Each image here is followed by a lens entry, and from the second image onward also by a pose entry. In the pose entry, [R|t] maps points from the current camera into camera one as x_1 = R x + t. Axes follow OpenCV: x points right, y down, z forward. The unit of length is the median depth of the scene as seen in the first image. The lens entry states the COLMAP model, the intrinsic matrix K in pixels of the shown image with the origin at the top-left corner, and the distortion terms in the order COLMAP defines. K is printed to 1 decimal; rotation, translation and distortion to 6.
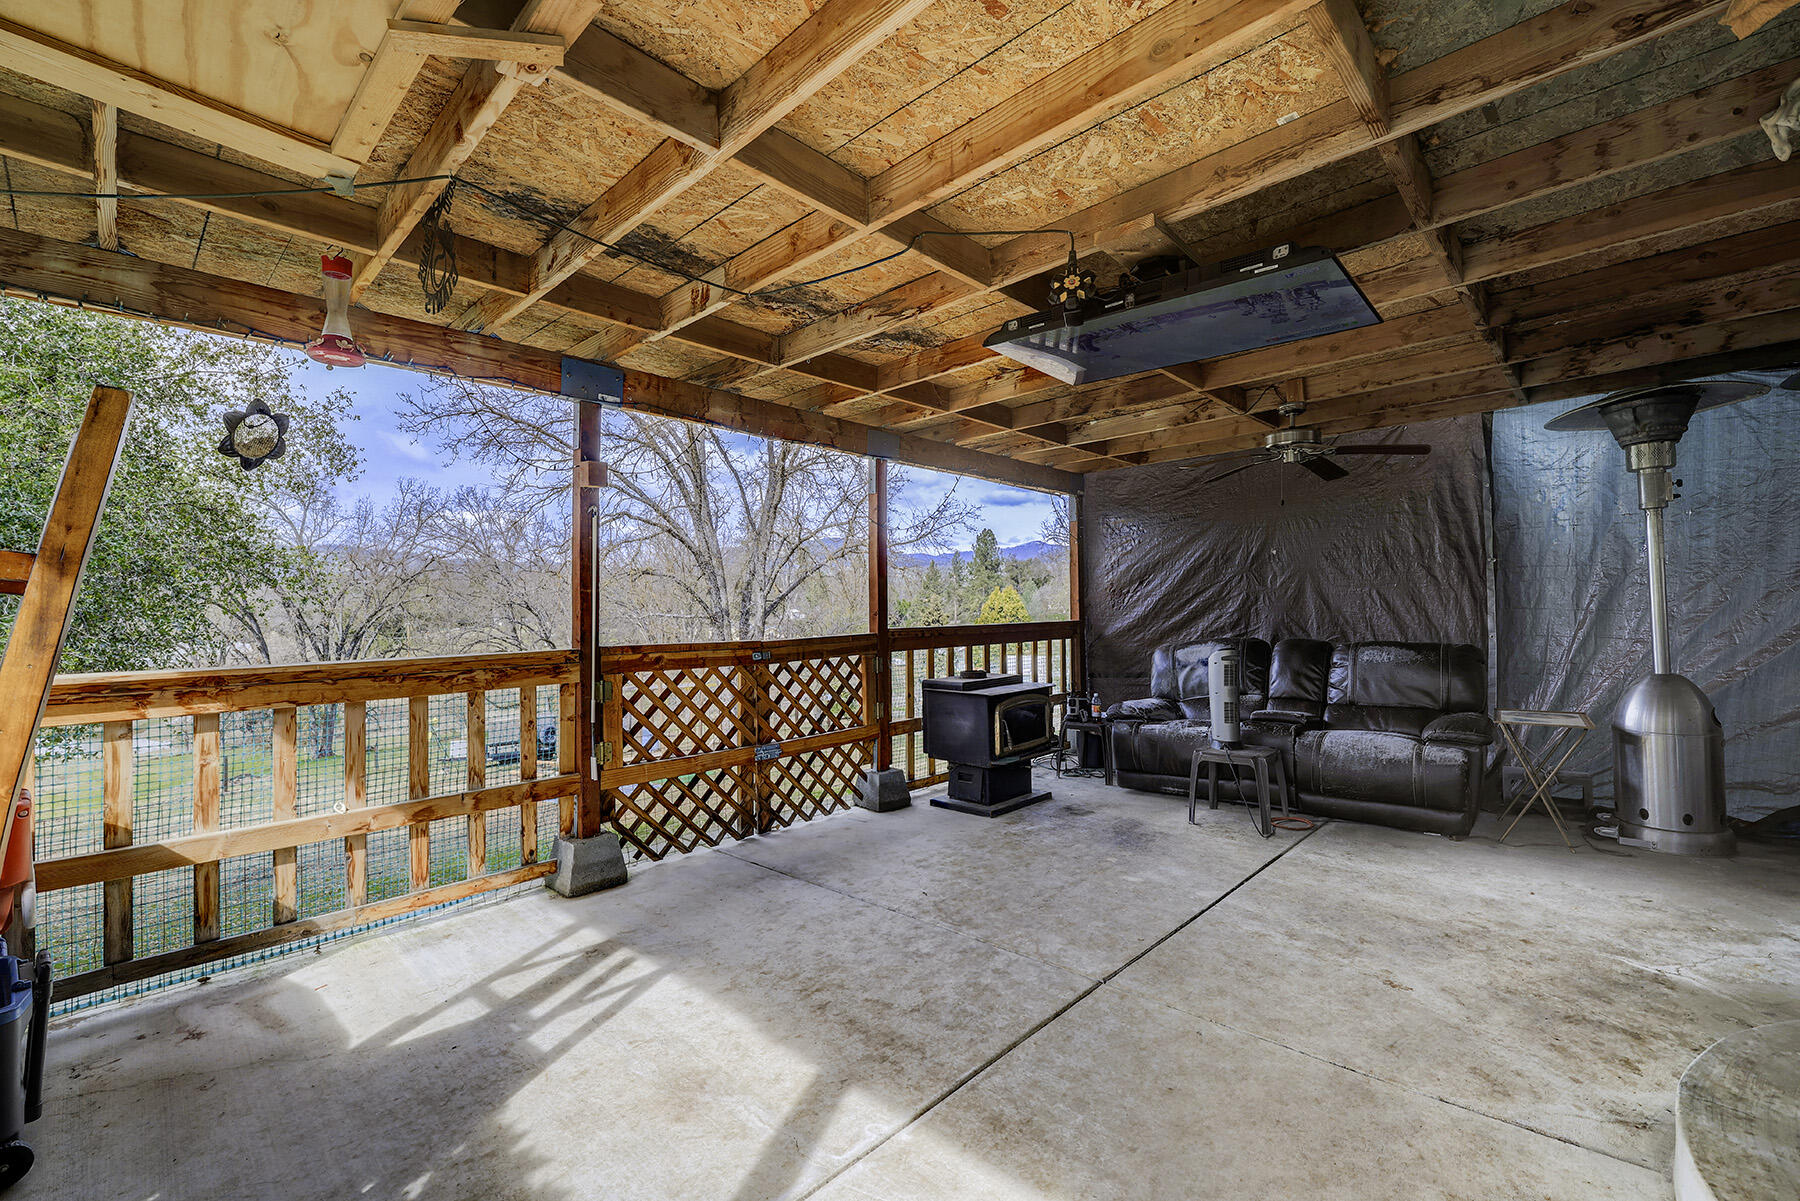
lens RADIAL K [[764.5, 0, 911.0], [0, 764.5, 599.2], [0, 0, 1]] dist [0.001100, 0.000926]
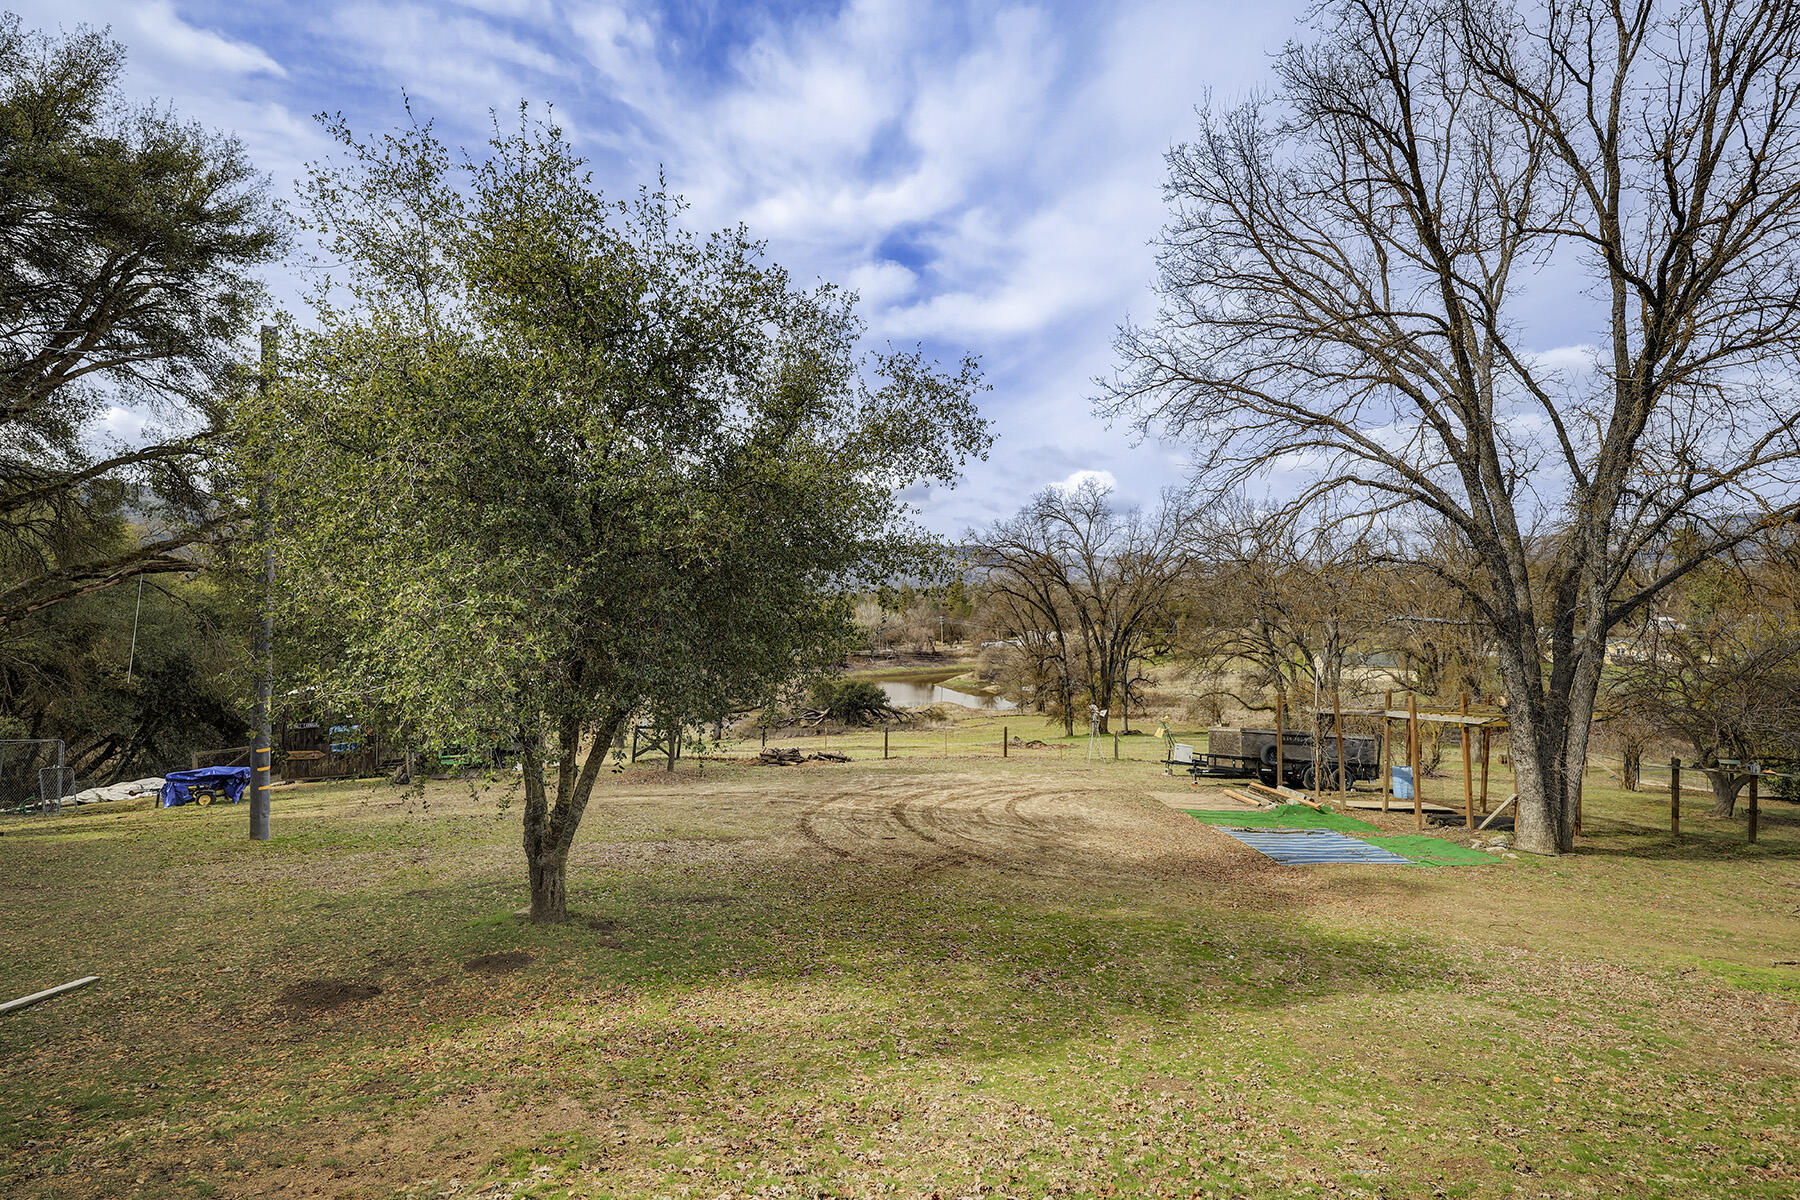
lens RADIAL K [[764.5, 0, 911.0], [0, 764.5, 598.7], [0, 0, 1]] dist [0.001100, 0.000926]
pose [[0.597756, 0.003819, -0.801669, -0.031220], [-0.005928, 0.999982, 0.000344, 0.004352], [0.801656, 0.004547, 0.597768, 0.183582]]
